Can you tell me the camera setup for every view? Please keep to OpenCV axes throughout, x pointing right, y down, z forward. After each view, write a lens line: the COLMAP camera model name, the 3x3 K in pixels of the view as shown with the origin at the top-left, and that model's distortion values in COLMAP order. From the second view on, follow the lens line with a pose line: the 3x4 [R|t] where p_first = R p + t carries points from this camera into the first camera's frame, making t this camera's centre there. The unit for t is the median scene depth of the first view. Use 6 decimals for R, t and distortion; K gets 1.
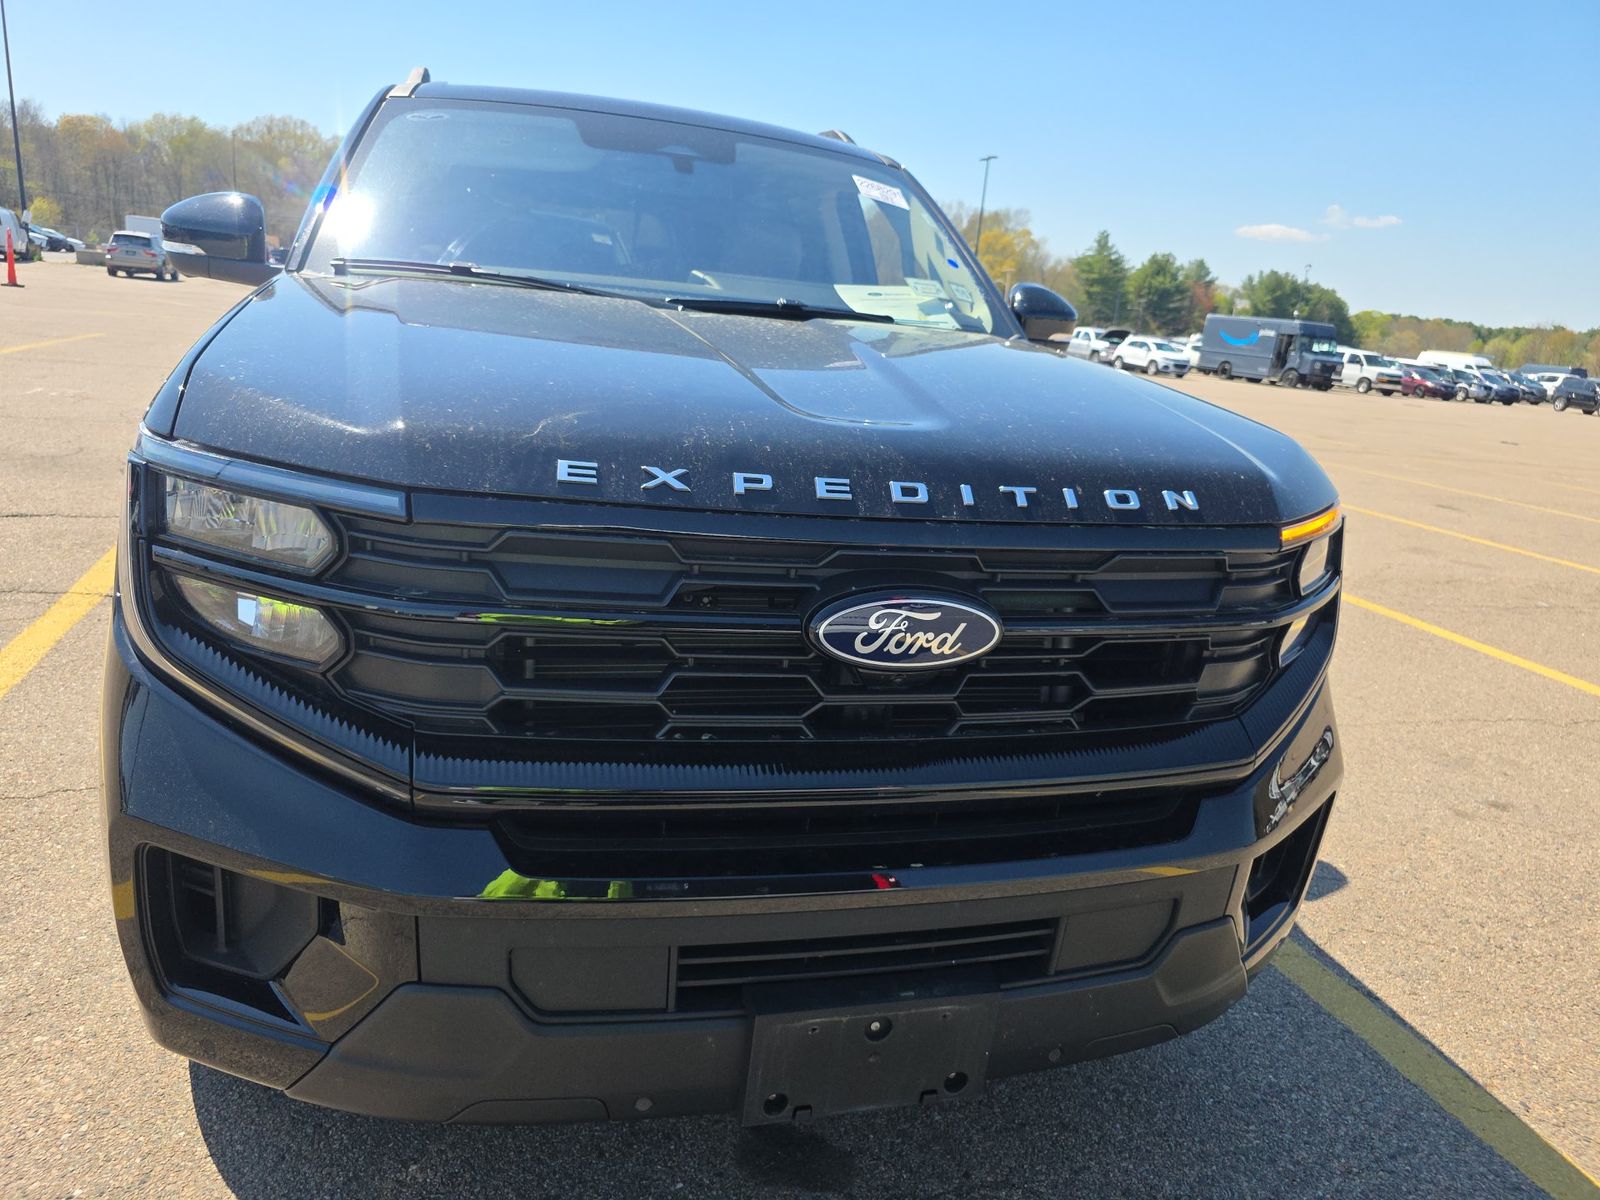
lens RADIAL K [[1126.6, 0, 803.1], [0, 1126.6, 603.0], [0, 0, 1]] dist [0.051050, -0.058067]
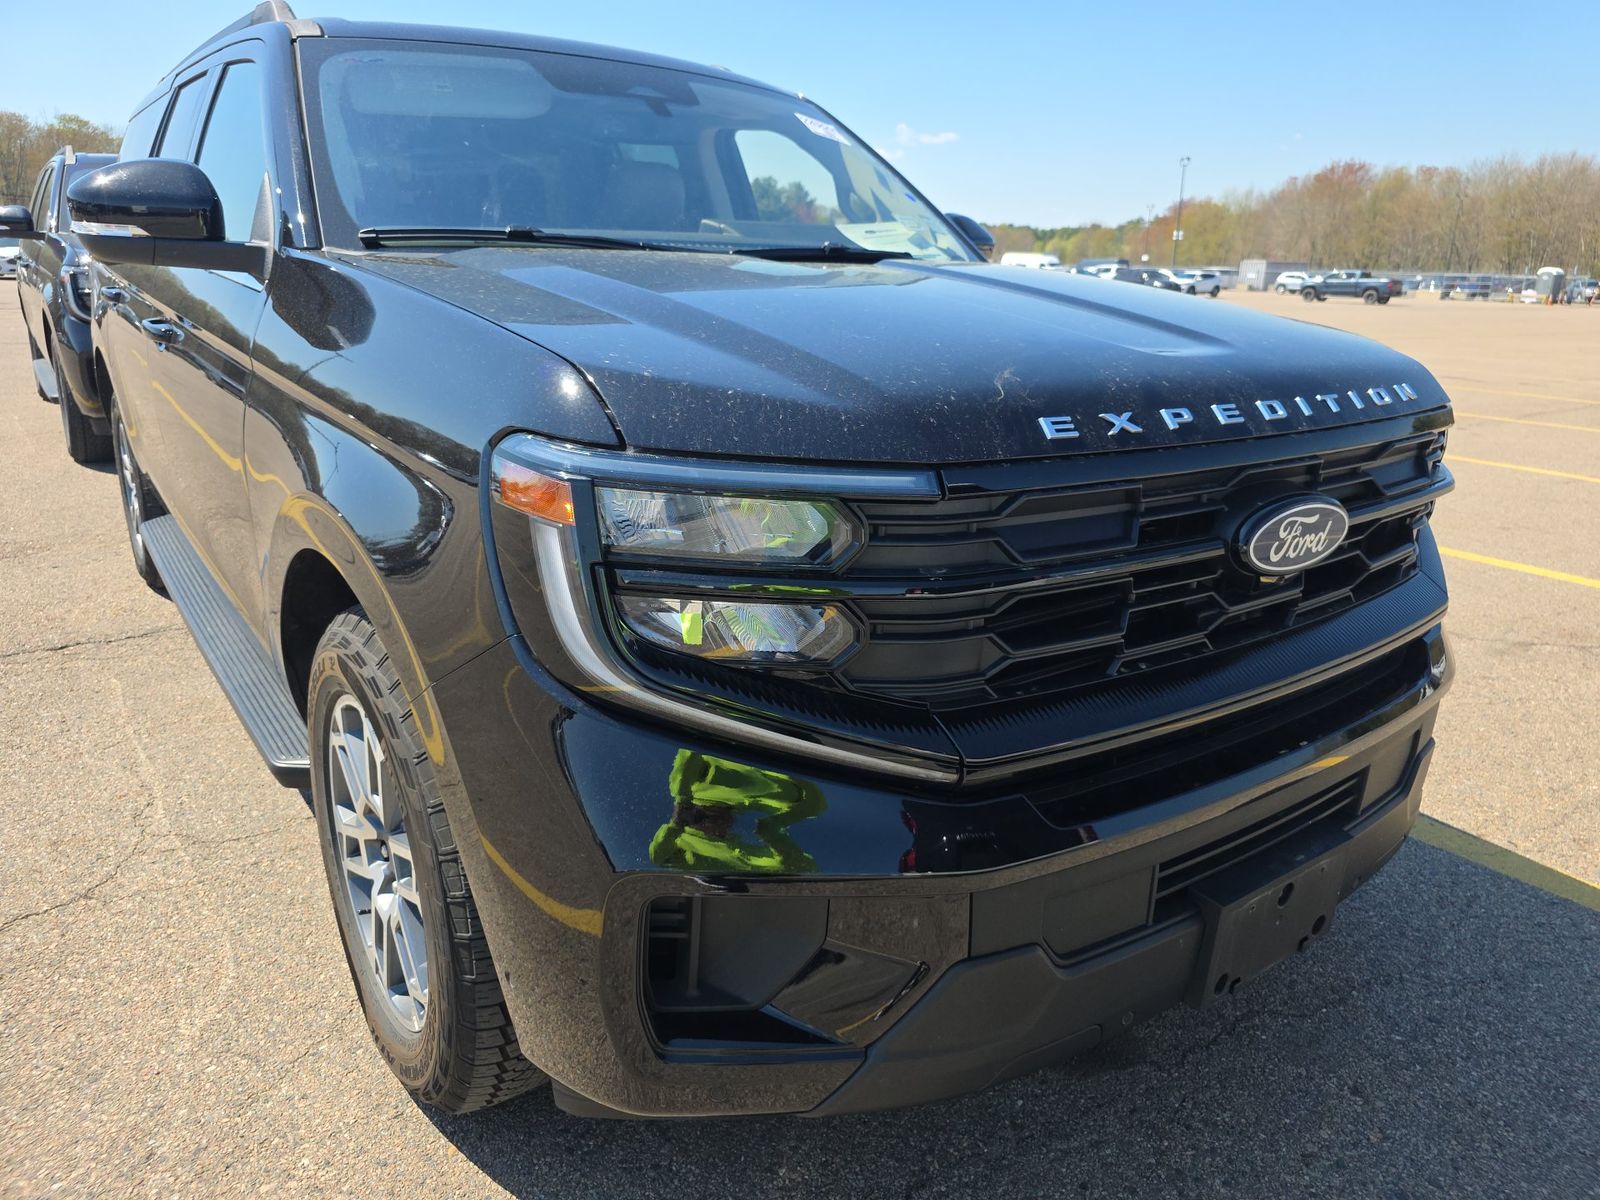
lens RADIAL K [[1122.3, 0, 783.4], [0, 1122.3, 590.7], [0, 0, 1]] dist [0.057993, -0.054787]
pose [[0.929824, -0.168743, 0.327037, -0.701557], [0.153046, 0.985493, 0.073353, -0.075379], [-0.334671, -0.018153, 0.942160, 0.118063]]
